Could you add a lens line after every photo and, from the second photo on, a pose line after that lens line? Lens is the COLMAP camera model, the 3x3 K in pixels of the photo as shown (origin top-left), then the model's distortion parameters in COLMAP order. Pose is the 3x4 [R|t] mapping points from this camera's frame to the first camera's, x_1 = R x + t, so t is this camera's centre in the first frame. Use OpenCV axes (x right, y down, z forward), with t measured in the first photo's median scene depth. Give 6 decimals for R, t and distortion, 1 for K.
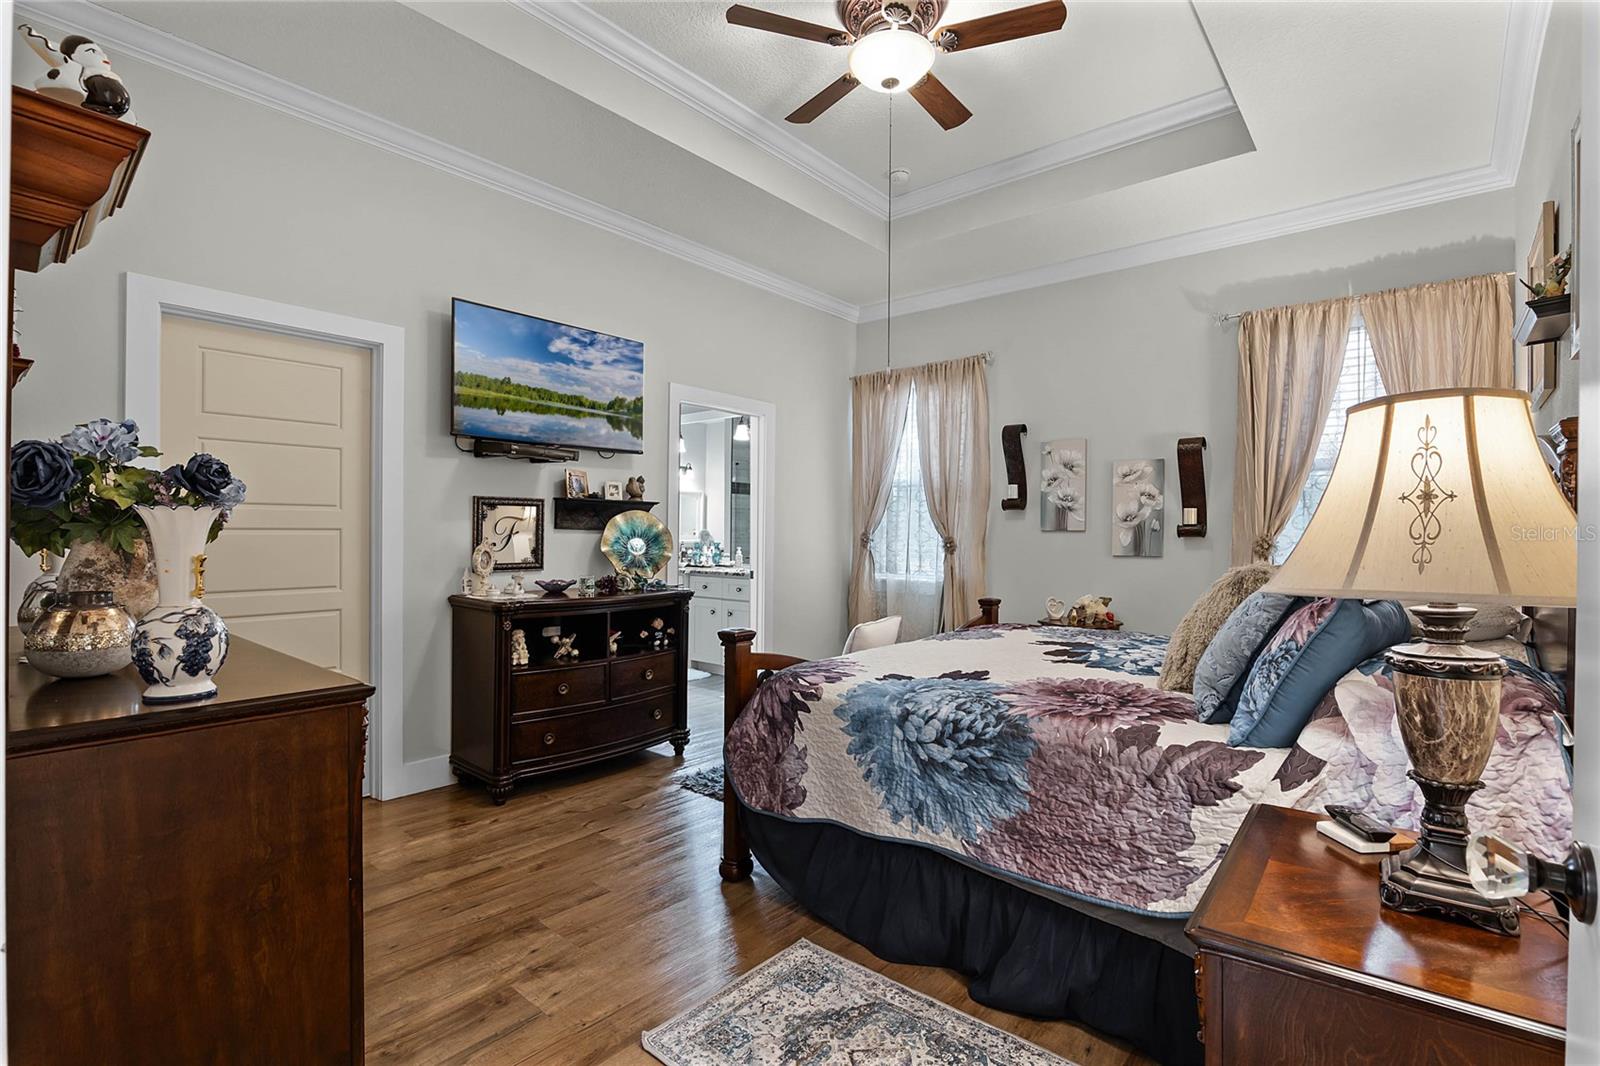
lens RADIAL K [[742.5, 0, 800.6], [0, 742.5, 534.5], [0, 0, 1]] dist [0.000075, -0.000026]
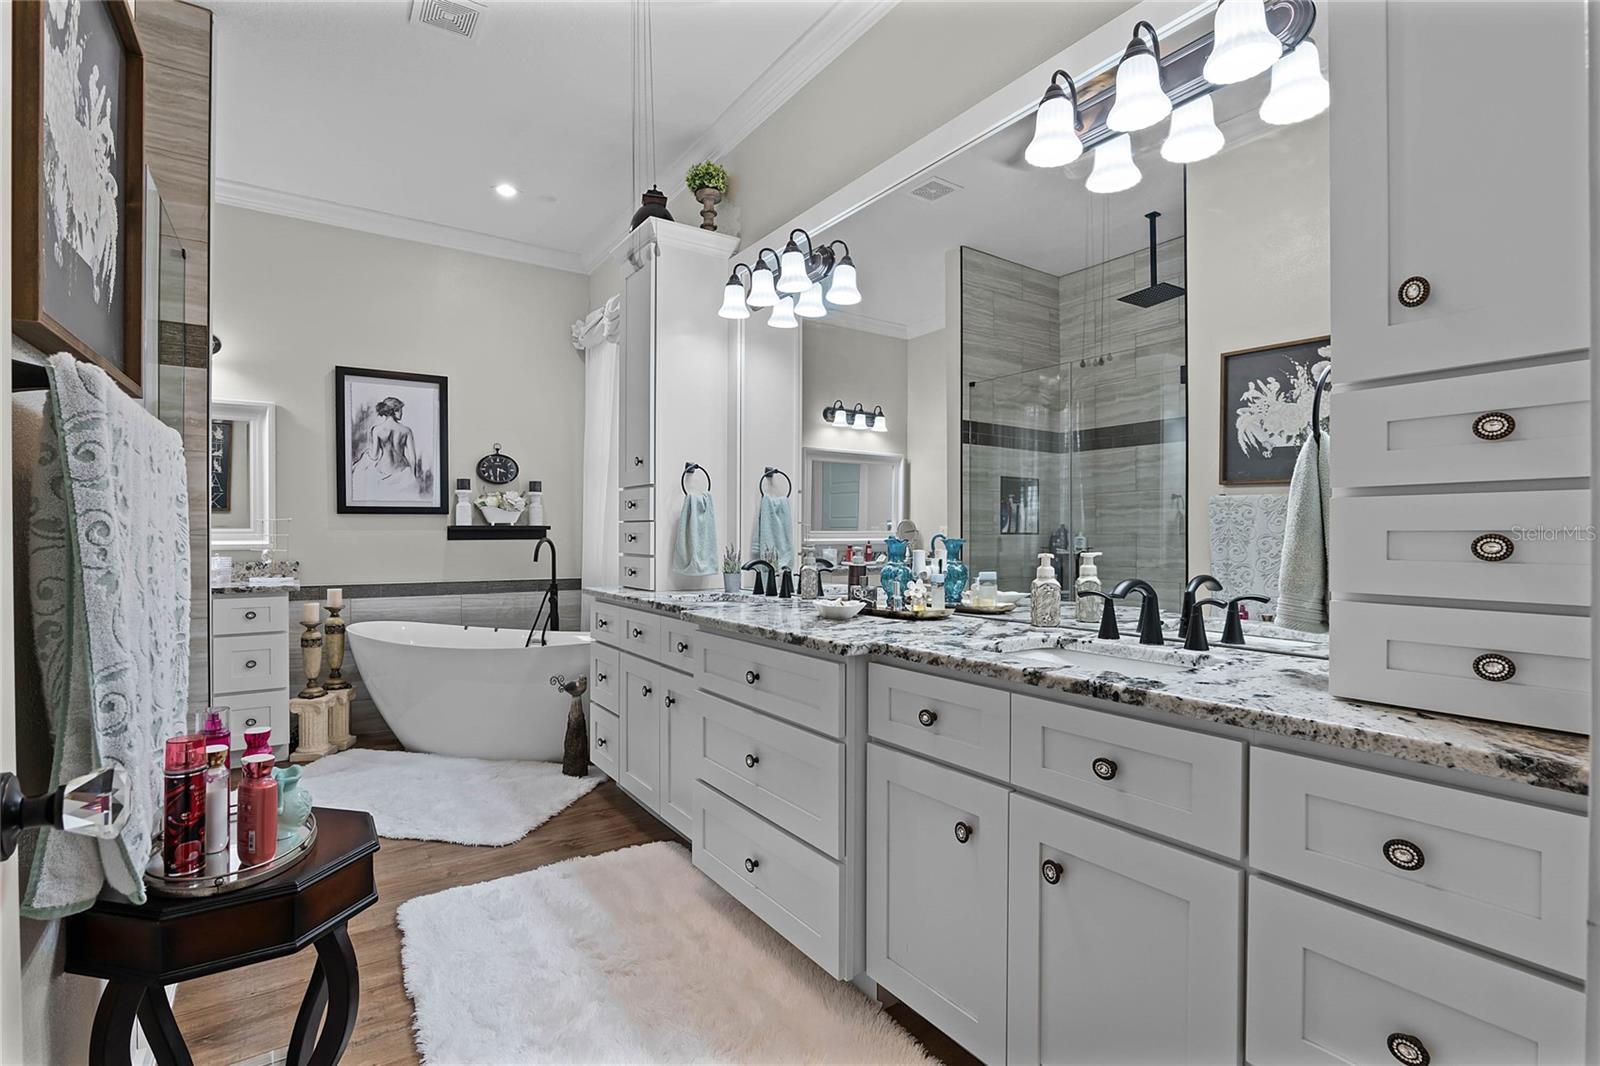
lens RADIAL K [[742.5, 0, 798.5], [0, 742.5, 536.7], [0, 0, 1]] dist [0.000075, -0.000026]
pose [[0.966068, -0.007732, -0.258174, -0.096176], [0.007201, 0.999970, -0.003002, 0.010472], [0.258189, 0.001041, 0.966094, 0.672885]]
